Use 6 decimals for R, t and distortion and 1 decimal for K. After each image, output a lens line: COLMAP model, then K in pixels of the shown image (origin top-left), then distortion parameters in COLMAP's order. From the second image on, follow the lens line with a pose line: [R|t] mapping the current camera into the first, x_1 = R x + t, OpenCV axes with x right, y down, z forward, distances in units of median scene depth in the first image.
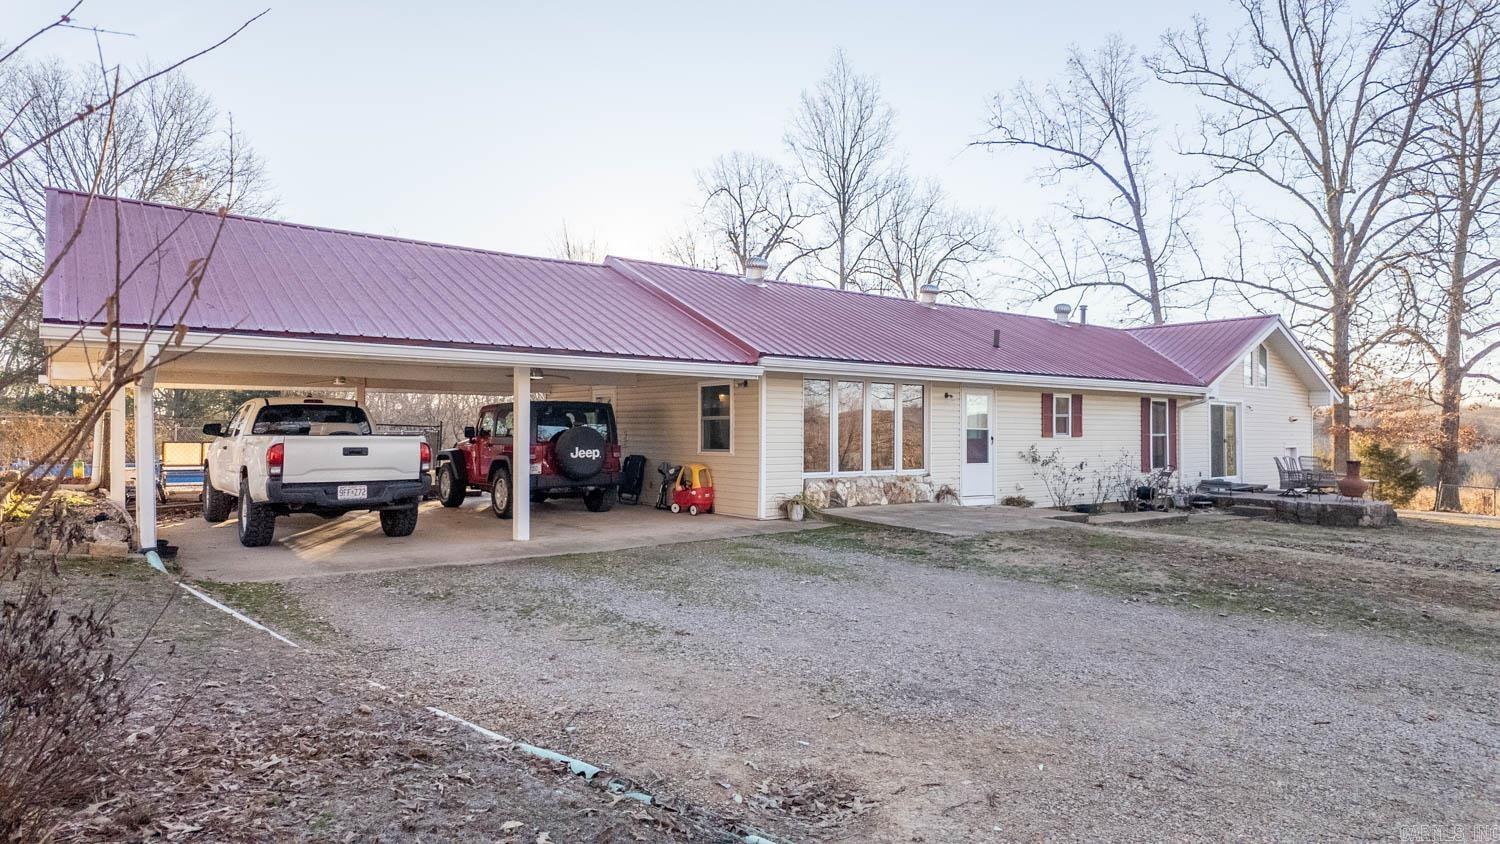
lens RADIAL K [[850.3, 0, 750.0], [0, 850.3, 422.0], [0, 0, 1]] dist [0.034532, -0.032938]
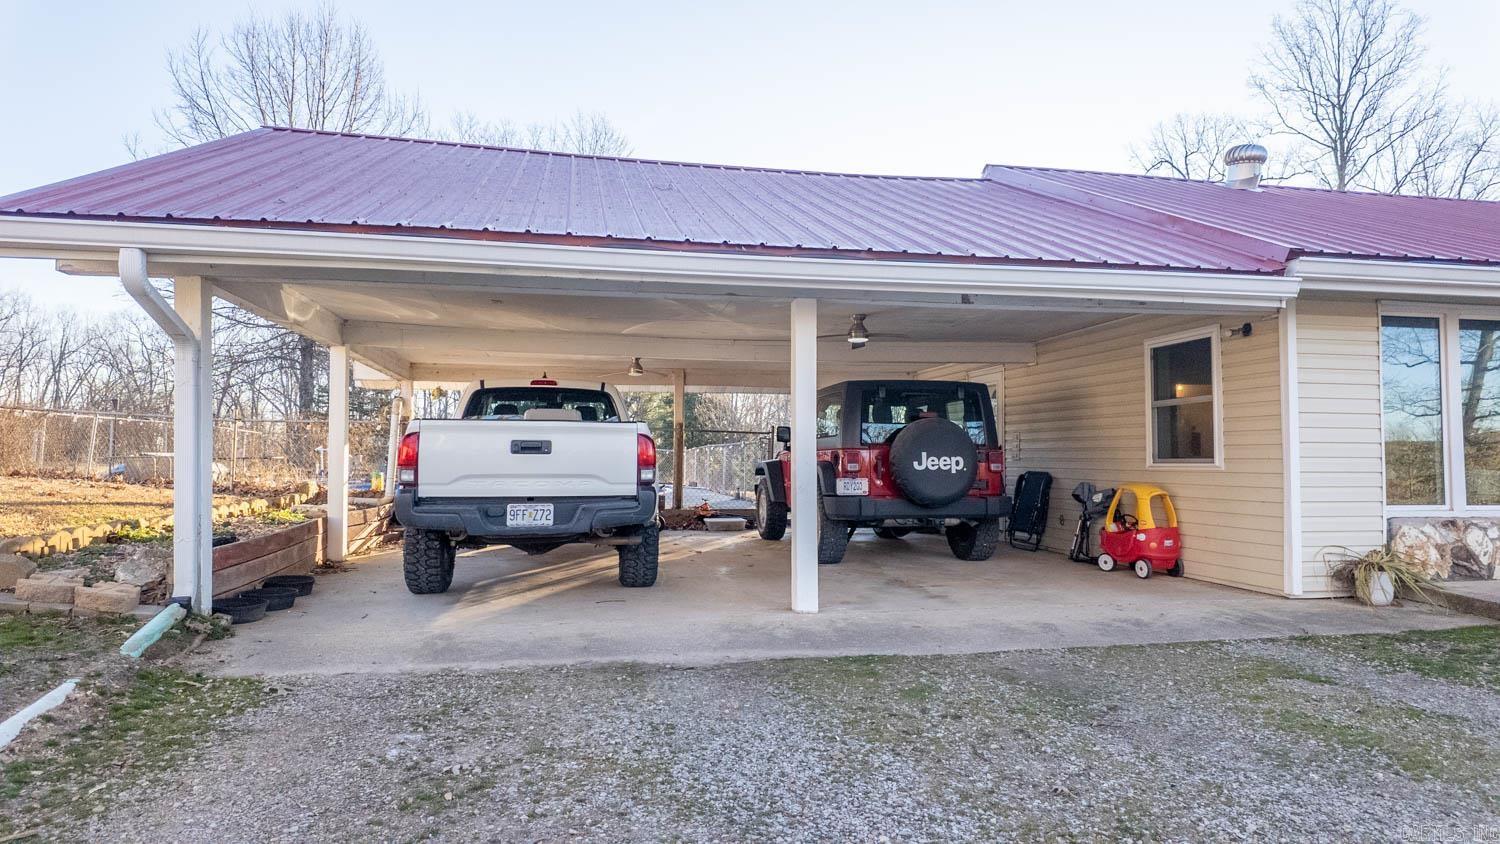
lens RADIAL K [[850.3, 0, 750.0], [0, 850.3, 422.0], [0, 0, 1]] dist [0.034532, -0.032938]
pose [[0.886667, -0.020365, -0.461960, -0.032838], [0.003581, 0.999302, -0.037179, 0.028263], [0.462395, 0.031311, 0.886121, 0.384637]]
